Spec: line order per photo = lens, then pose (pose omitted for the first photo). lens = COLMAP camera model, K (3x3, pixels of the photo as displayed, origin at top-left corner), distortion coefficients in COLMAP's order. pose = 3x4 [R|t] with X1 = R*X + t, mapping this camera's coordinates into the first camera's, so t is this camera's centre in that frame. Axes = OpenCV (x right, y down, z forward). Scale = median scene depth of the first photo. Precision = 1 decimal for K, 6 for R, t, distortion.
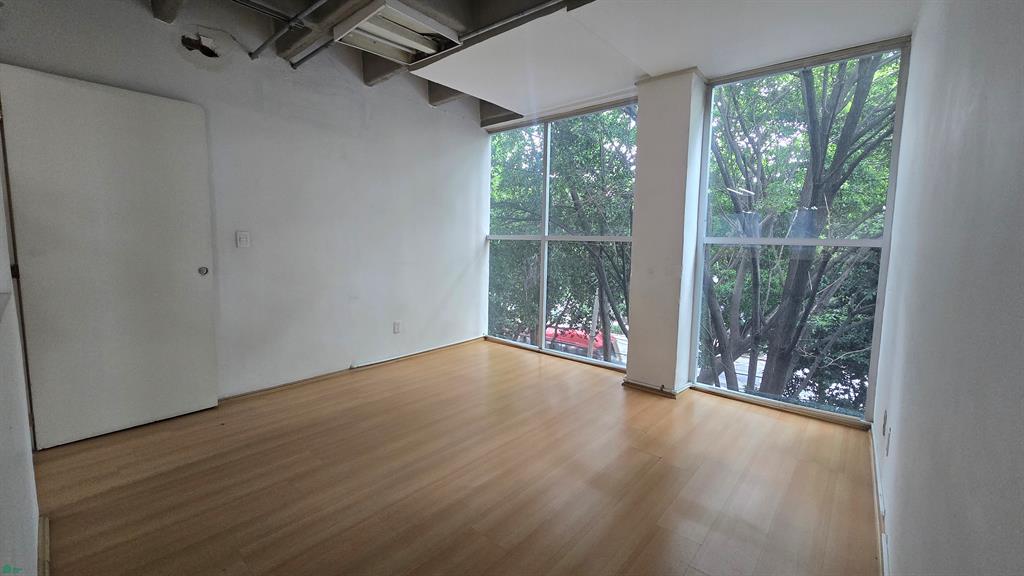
lens RADIAL K [[420.8, 0, 520.2], [0, 420.8, 291.5], [0, 0, 1]] dist [-0.002345, -0.000853]
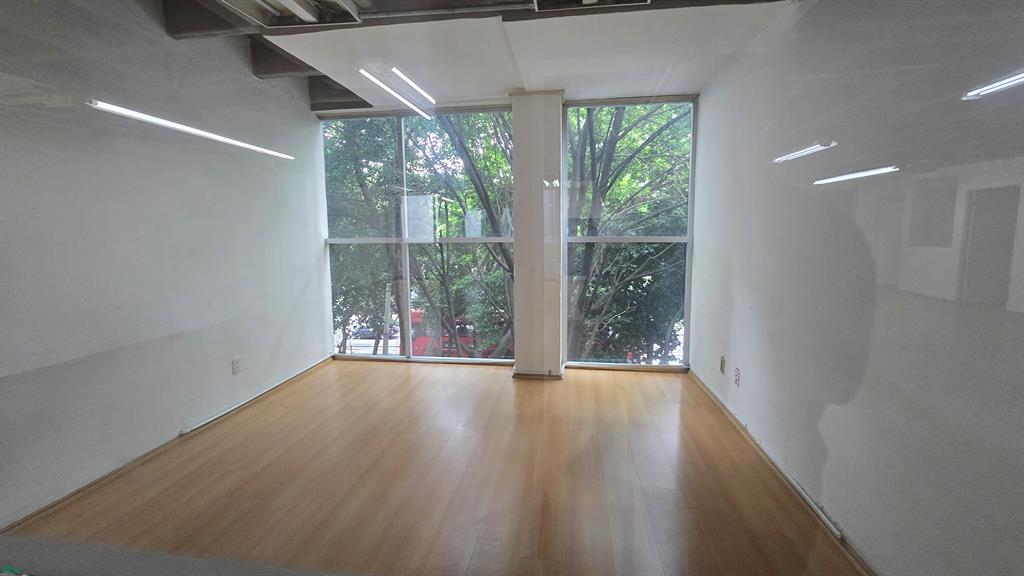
lens RADIAL K [[420.8, 0, 511.6], [0, 420.8, 288.1], [0, 0, 1]] dist [-0.002345, -0.000853]
pose [[0.836838, -0.099192, 0.538390, -0.303076], [0.088429, 0.995026, 0.045873, -0.051109], [-0.540262, 0.009221, 0.841446, 0.098509]]
